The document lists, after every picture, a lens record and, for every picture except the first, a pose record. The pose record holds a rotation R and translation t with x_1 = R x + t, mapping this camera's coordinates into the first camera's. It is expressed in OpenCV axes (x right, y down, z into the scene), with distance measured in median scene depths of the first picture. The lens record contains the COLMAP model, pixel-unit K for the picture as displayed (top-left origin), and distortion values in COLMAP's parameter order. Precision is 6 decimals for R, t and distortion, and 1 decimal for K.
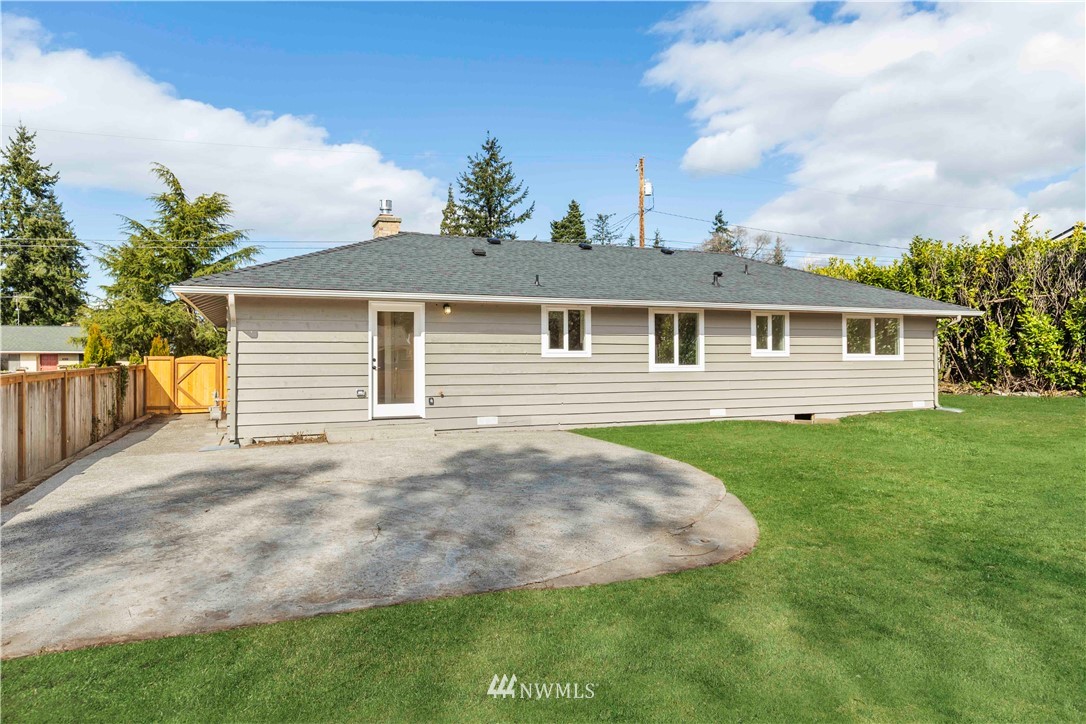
lens RADIAL K [[725.5, 0, 542.9], [0, 725.5, 367.5], [0, 0, 1]] dist [0.025992, -0.032282]
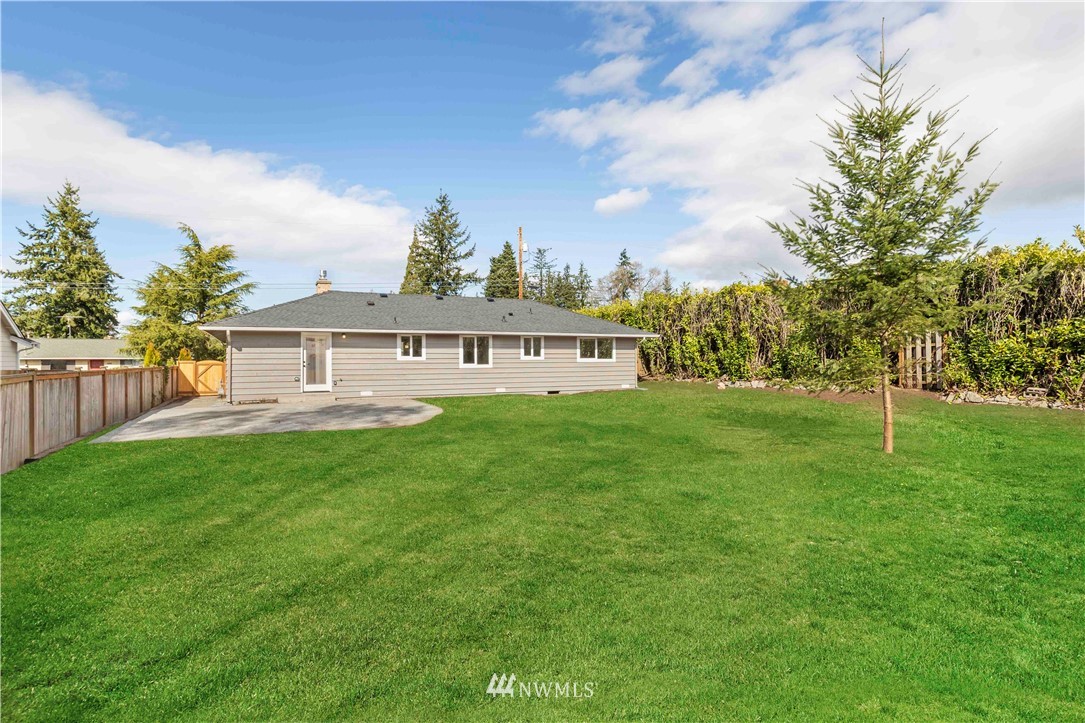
lens RADIAL K [[589.8, 0, 542.5], [0, 589.8, 361.5], [0, 0, 1]] dist [0.002414, 0.000291]
pose [[0.997496, -0.002740, 0.070673, 0.091298], [0.003731, 0.999897, -0.013890, 0.003908], [-0.070628, 0.014119, 0.997403, -0.194745]]
